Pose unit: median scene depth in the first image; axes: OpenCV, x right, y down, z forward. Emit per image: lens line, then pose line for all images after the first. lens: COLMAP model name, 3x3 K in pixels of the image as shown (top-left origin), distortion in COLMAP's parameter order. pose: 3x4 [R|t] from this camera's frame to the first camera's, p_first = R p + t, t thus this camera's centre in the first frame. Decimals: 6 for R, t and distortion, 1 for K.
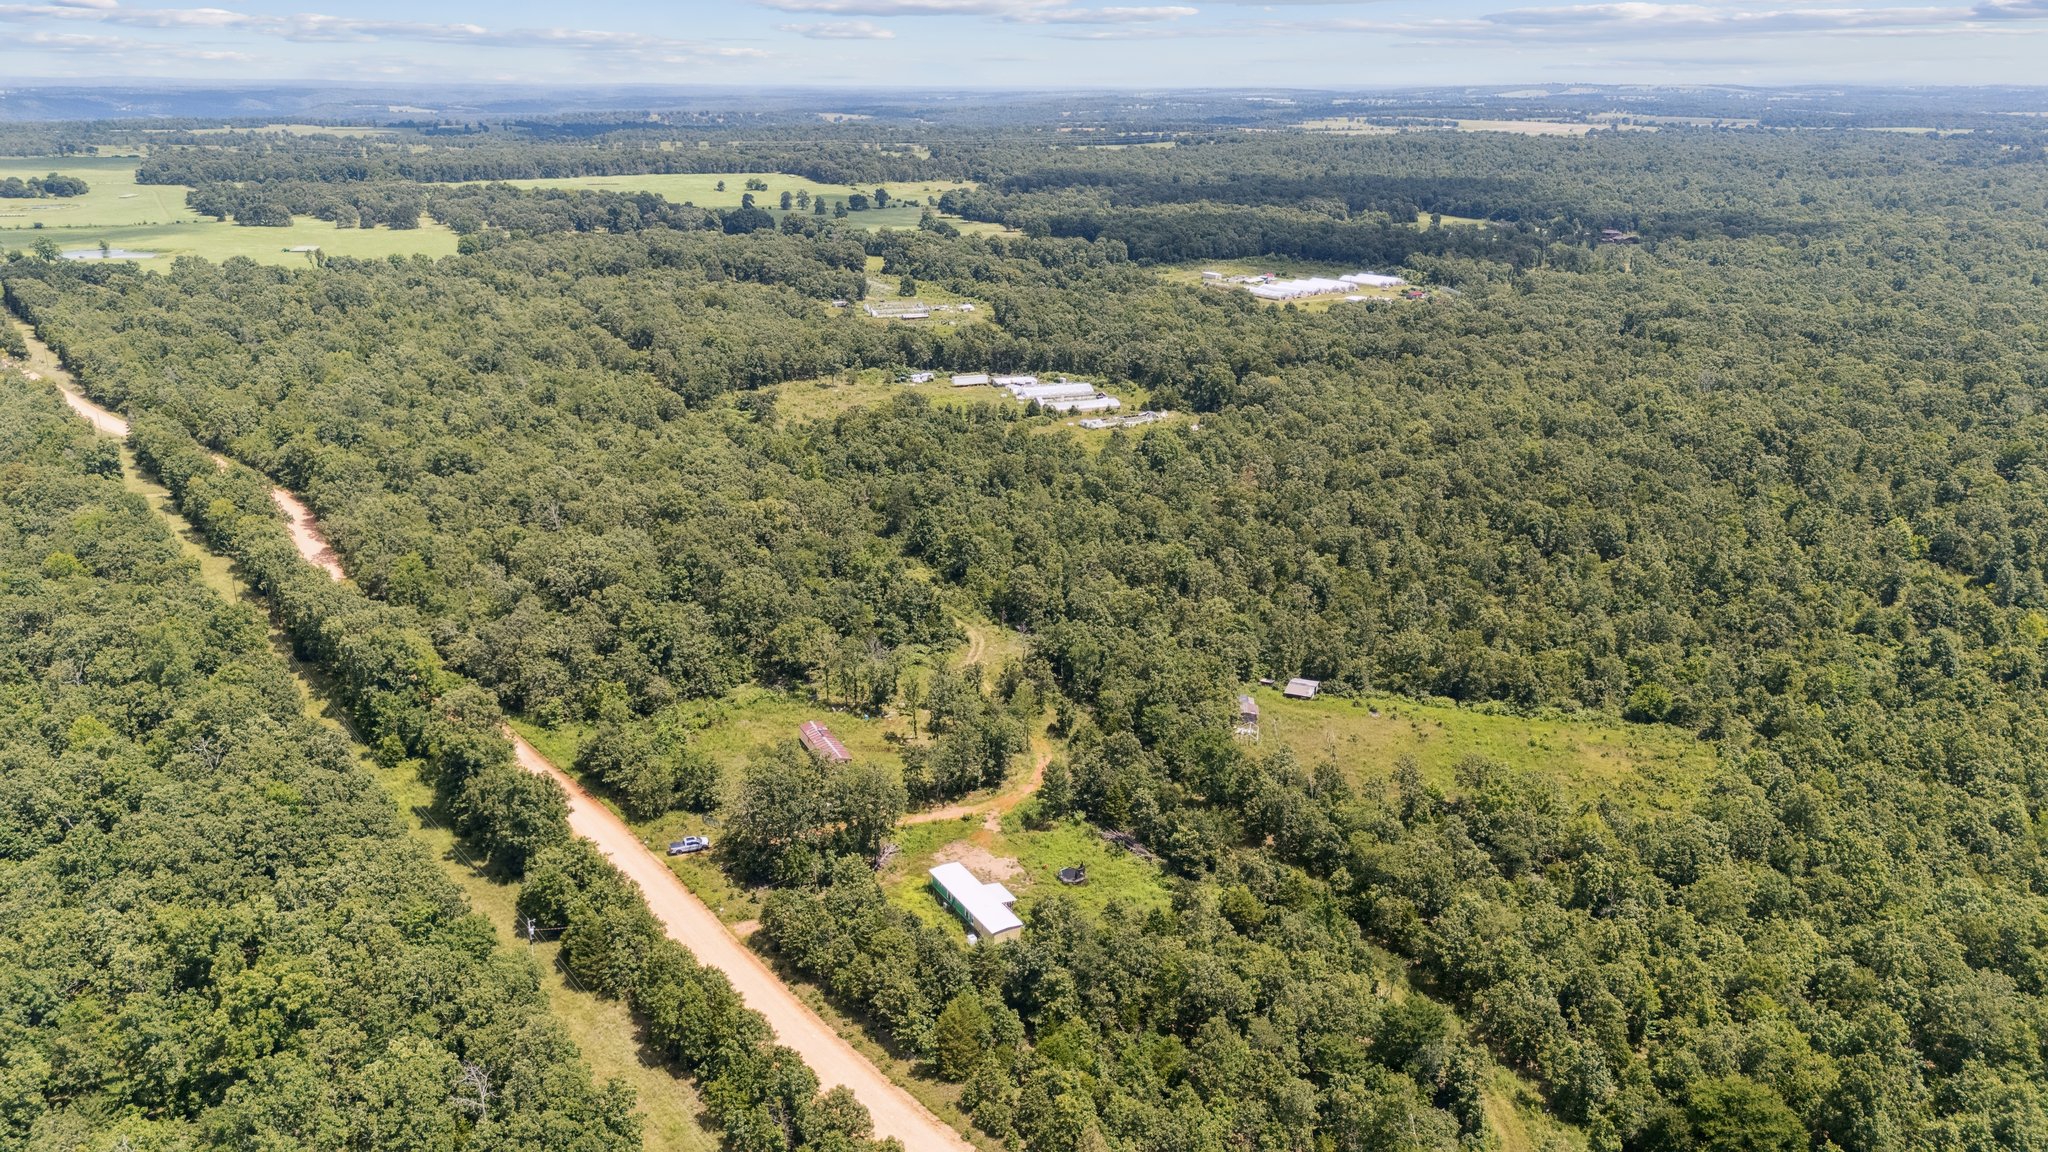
lens RADIAL K [[1538.6, 0, 1024.0], [0, 1538.6, 576.0], [0, 0, 1]] dist [0.189936, -0.484103]
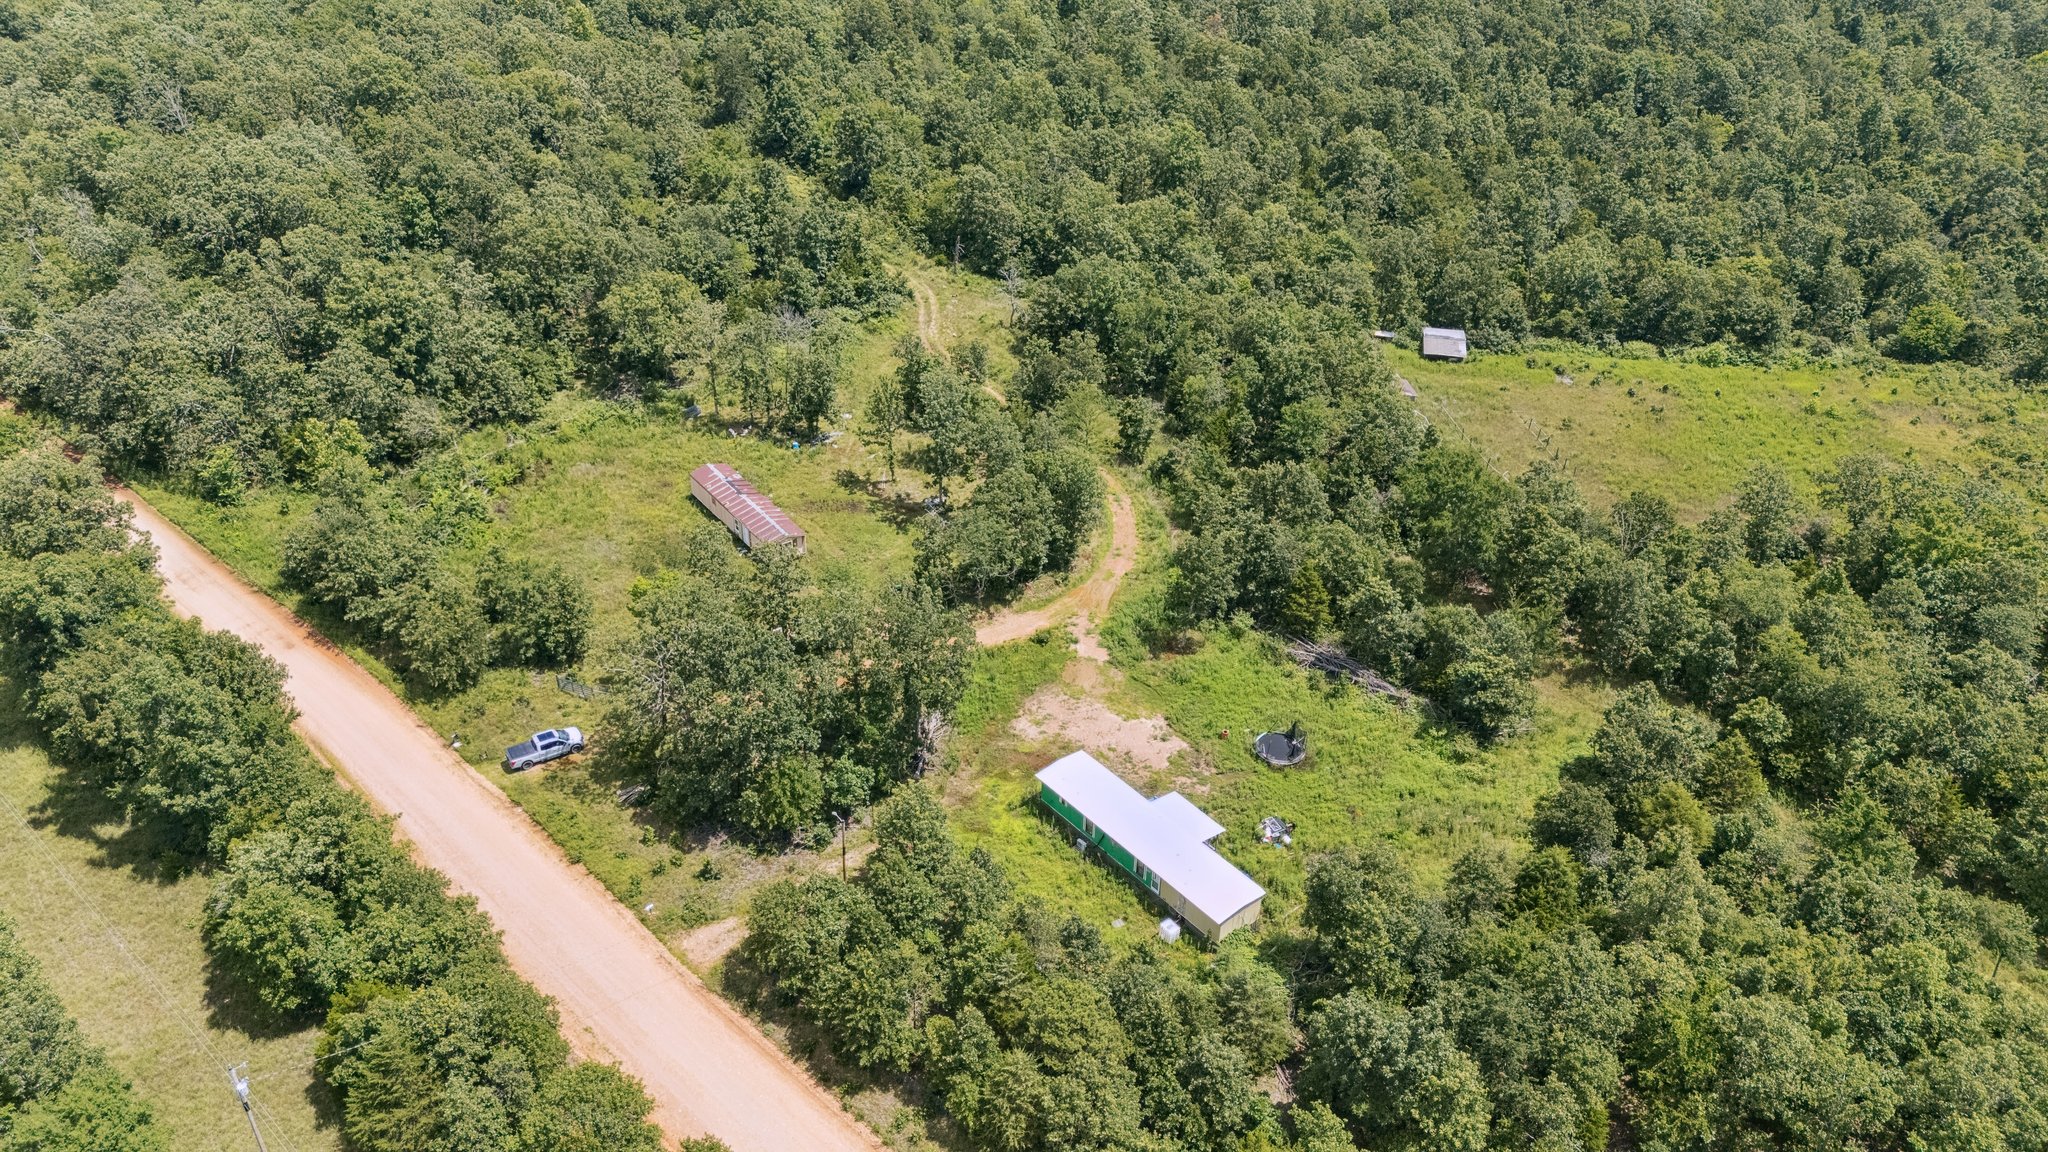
lens RADIAL K [[1498.4, 0, 1008.8], [0, 1498.4, 572.5], [0, 0, 1]] dist [0.096720, -0.102820]
pose [[0.984387, -0.081382, 0.156074, -0.113028], [0.038690, 0.965053, 0.259182, -0.007040], [-0.171713, -0.249097, 0.953135, 0.418644]]
